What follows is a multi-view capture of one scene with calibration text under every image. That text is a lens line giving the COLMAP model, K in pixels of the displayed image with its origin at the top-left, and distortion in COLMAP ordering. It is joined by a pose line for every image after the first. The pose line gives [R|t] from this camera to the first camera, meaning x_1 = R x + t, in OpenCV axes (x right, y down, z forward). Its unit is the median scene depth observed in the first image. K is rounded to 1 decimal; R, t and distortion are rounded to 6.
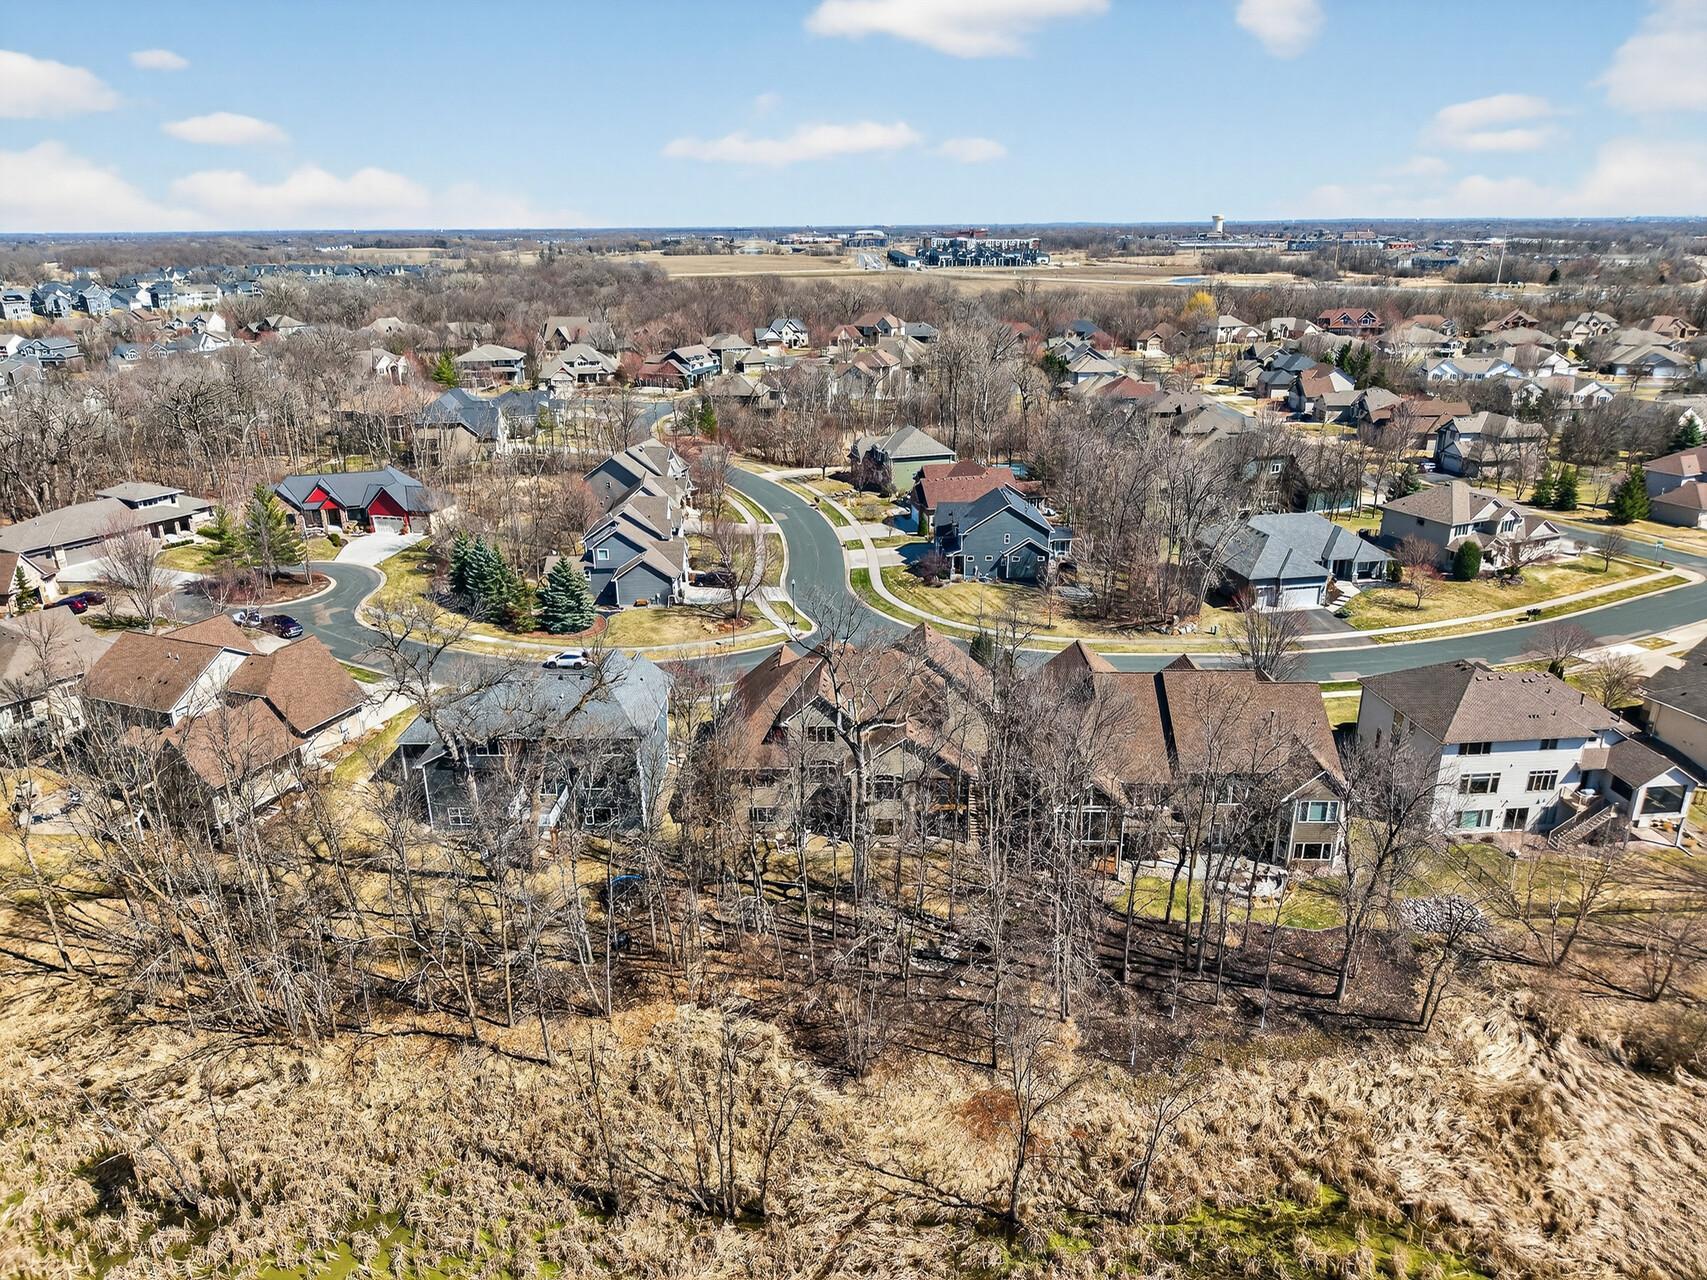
lens RADIAL K [[1179.2, 0, 853.5], [0, 1179.2, 640.0], [0, 0, 1]] dist [0.018205, -0.007837]
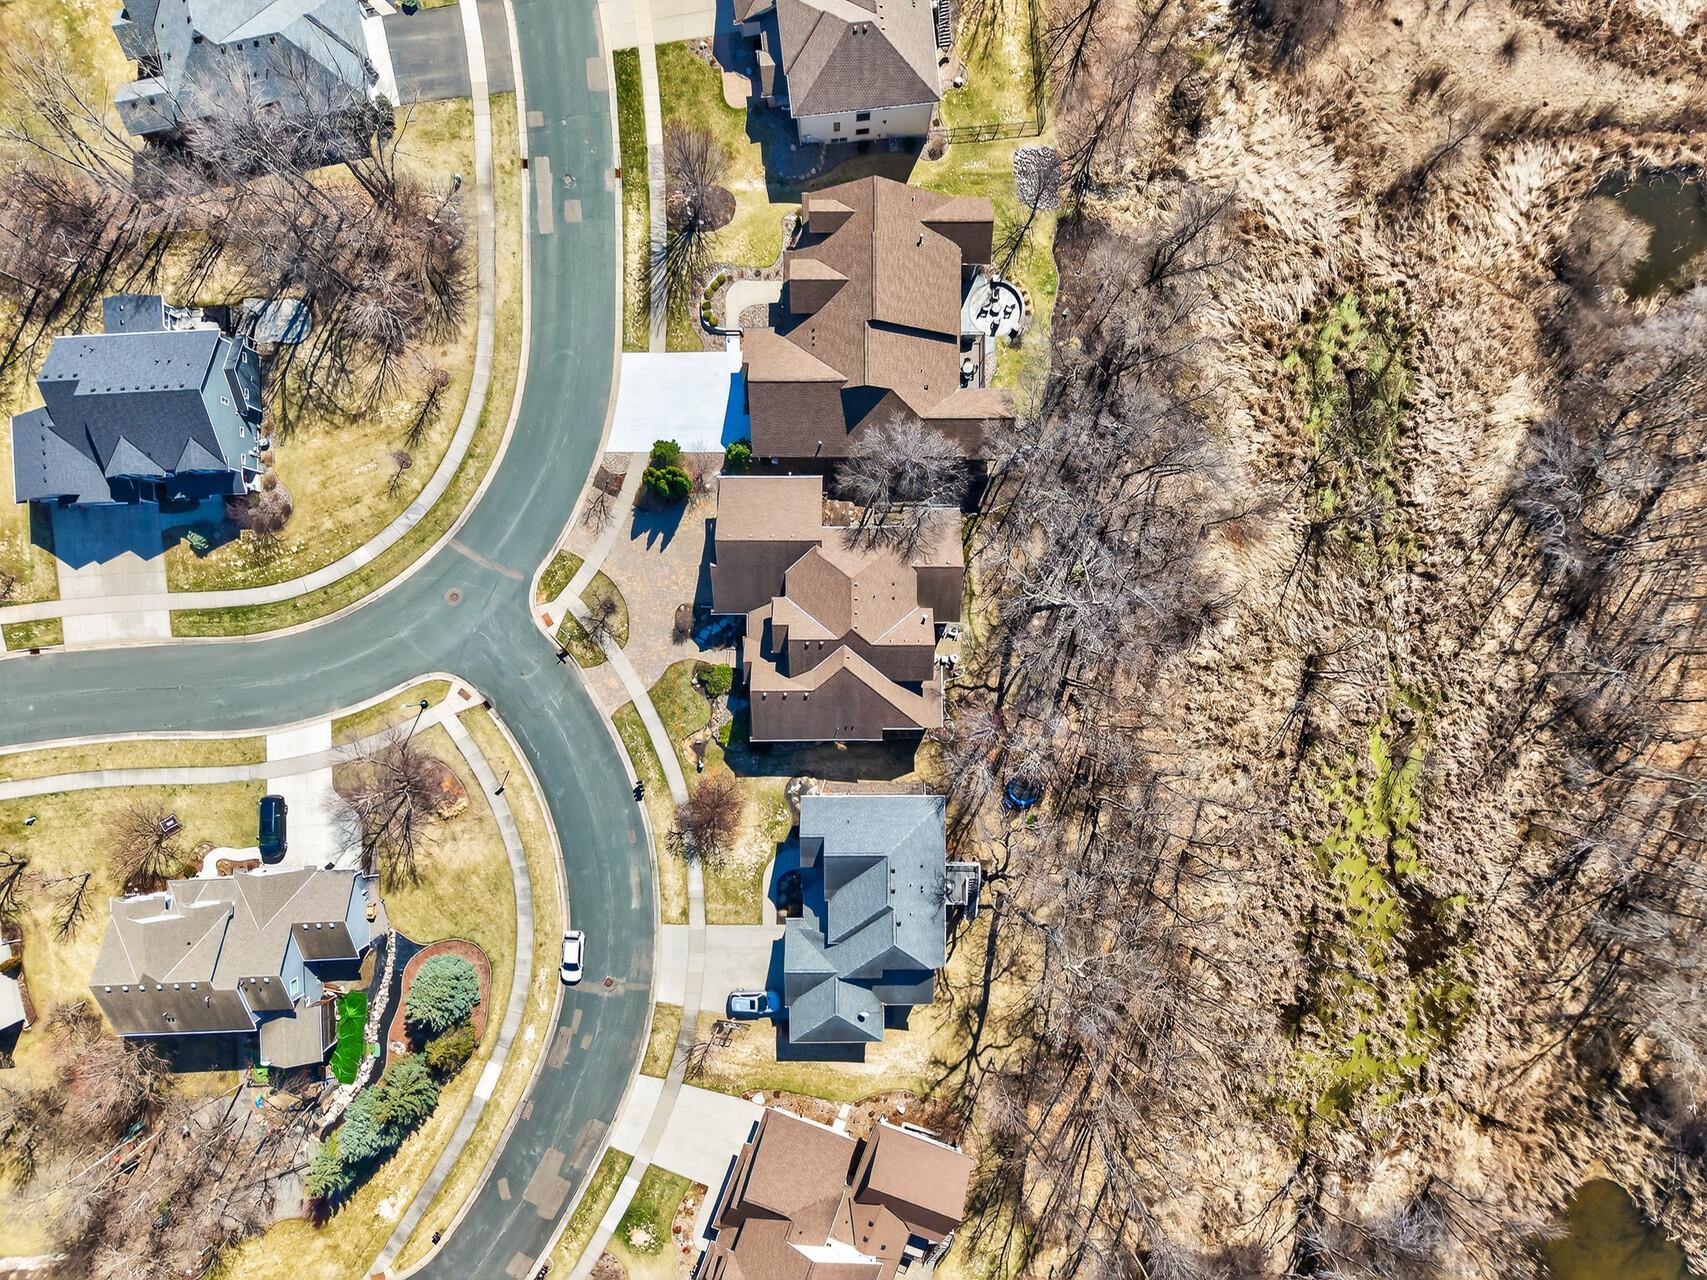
lens RADIAL K [[1179.2, 0, 853.5], [0, 1179.2, 640.0], [0, 0, 1]] dist [0.018205, -0.007837]
pose [[-0.017089, -0.999732, 0.015608, -0.024200], [0.318126, 0.009362, 0.948002, -0.561966], [-0.947894, 0.021165, 0.317881, 0.397145]]
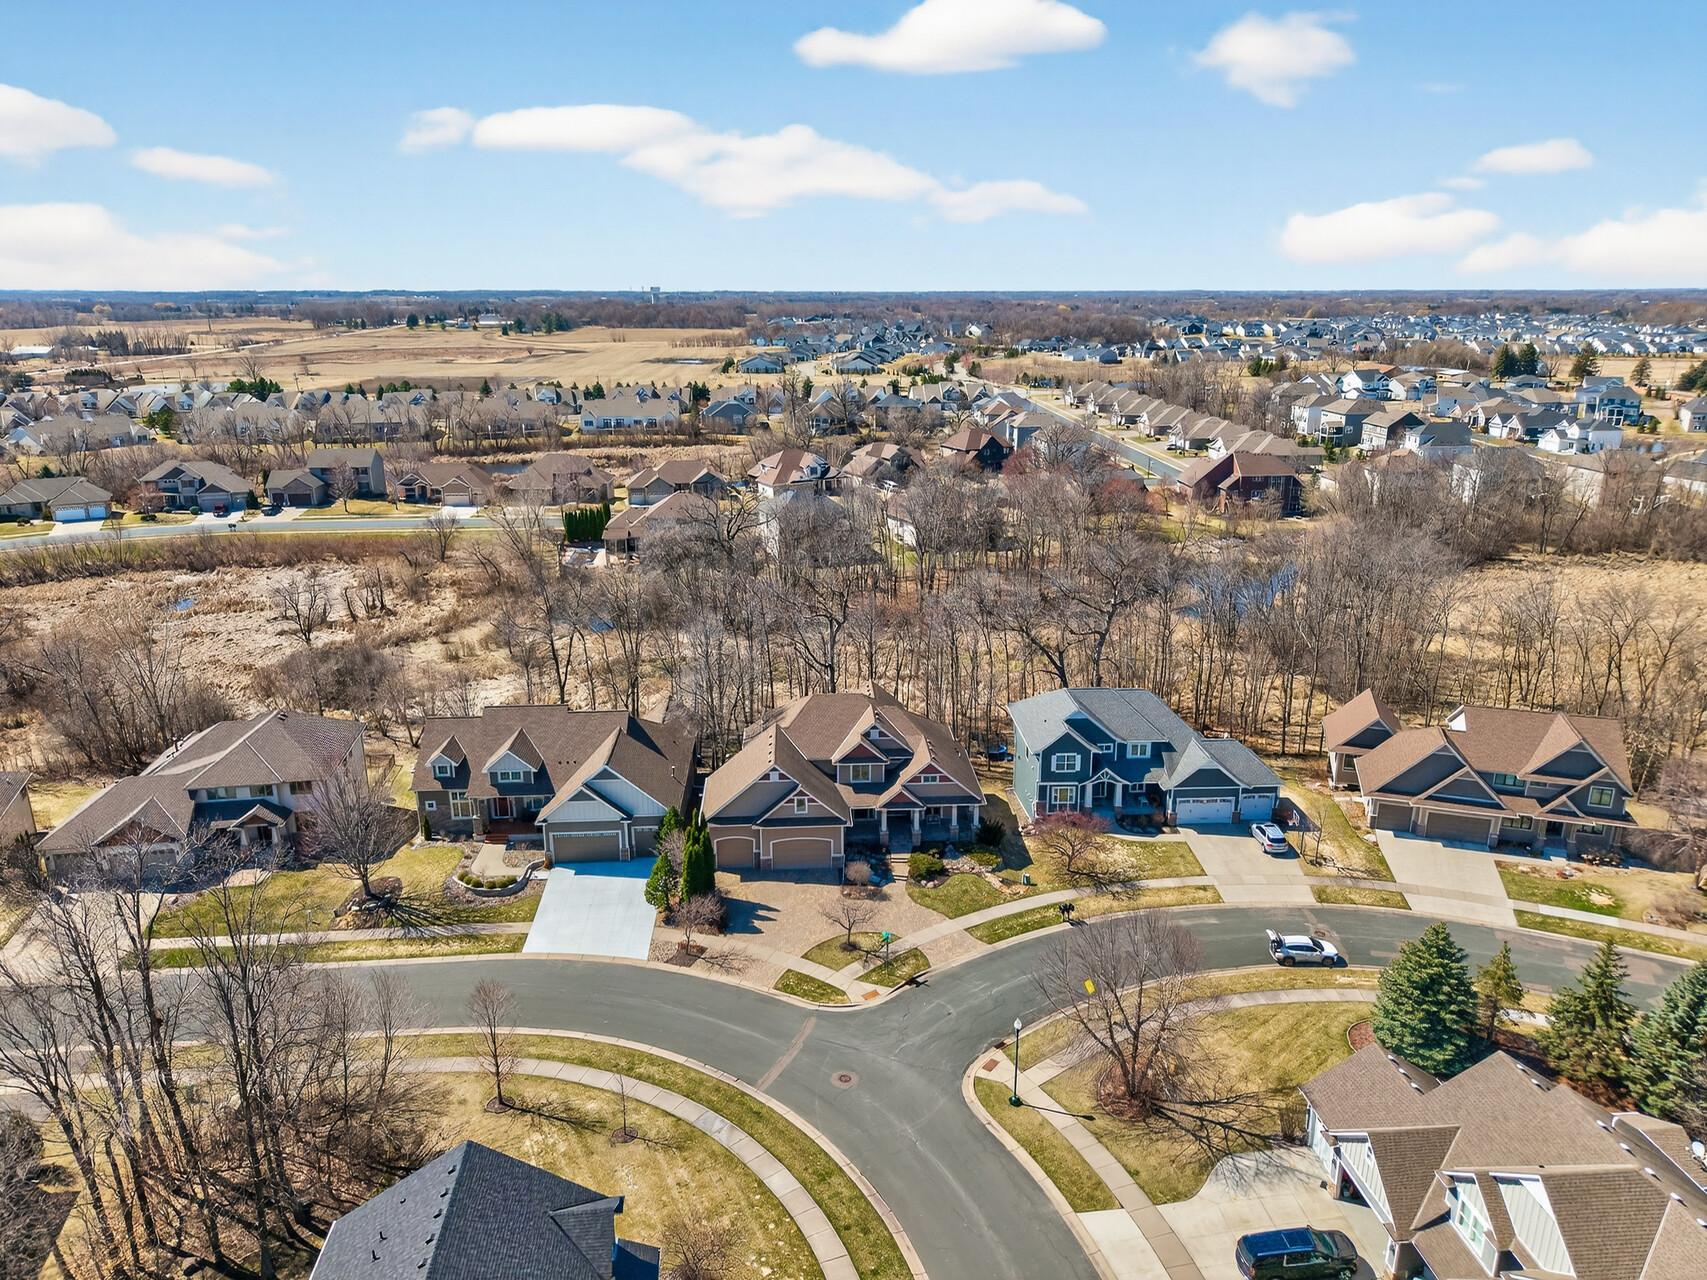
lens RADIAL K [[1149.0, 0, 853.5], [0, 1149.0, 640.0], [0, 0, 1]] dist [0.045757, -0.063411]
pose [[-0.997731, 0.032618, -0.058897, 0.030511], [-0.008709, 0.804924, 0.593314, -0.386106], [0.066760, 0.592481, -0.802813, 1.064027]]
